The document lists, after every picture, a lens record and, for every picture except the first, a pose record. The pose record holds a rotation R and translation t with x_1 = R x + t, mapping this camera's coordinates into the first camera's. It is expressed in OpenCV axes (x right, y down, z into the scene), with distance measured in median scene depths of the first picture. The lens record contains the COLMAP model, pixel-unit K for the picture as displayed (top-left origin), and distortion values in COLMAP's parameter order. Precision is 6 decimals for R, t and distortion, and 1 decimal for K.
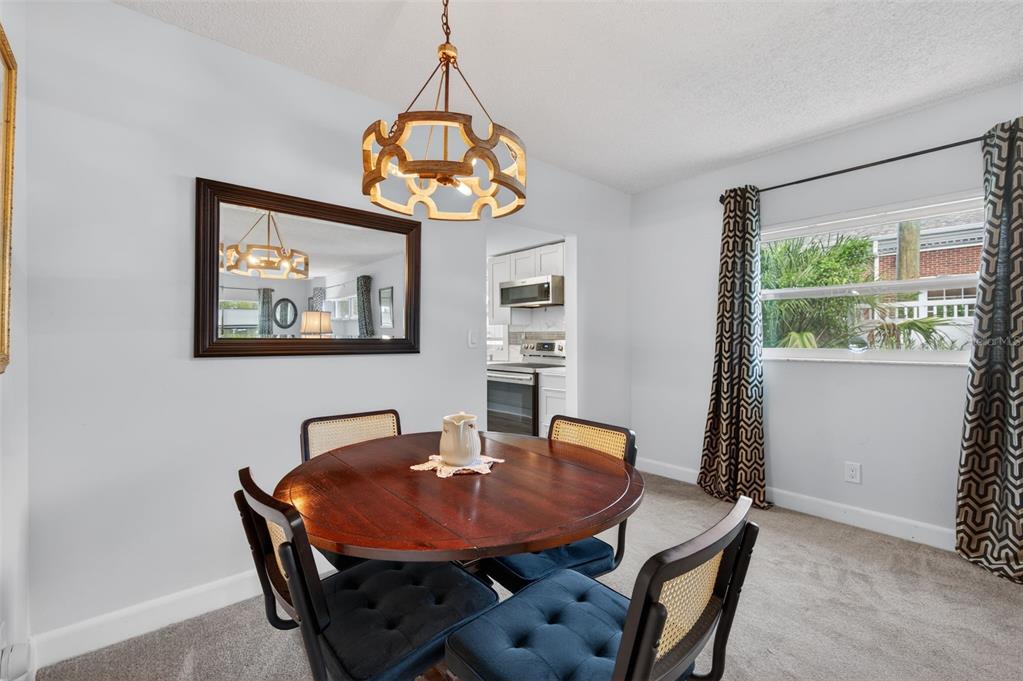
lens RADIAL K [[431.8, 0, 511.2], [0, 431.8, 337.3], [0, 0, 1]] dist [0.000258, -0.001253]
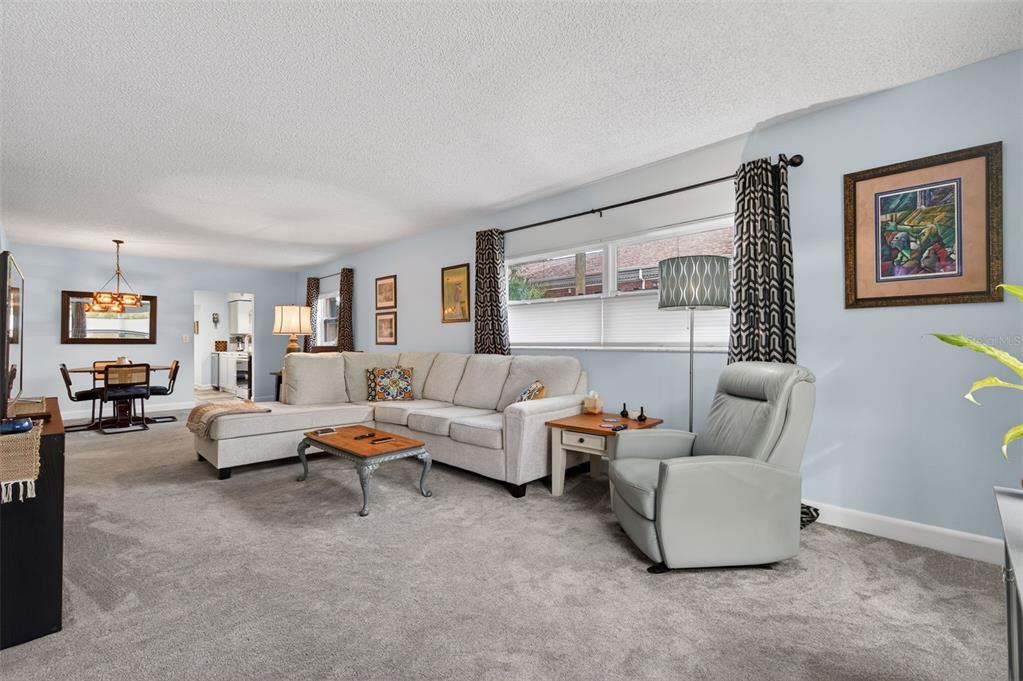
lens RADIAL K [[431.8, 0, 507.1], [0, 431.8, 337.3], [0, 0, 1]] dist [0.000258, -0.001253]
pose [[0.997136, -0.003115, 0.075566, 1.702576], [0.003410, 0.999987, -0.003773, 0.011959], [-0.075553, 0.004020, 0.997134, -1.796812]]
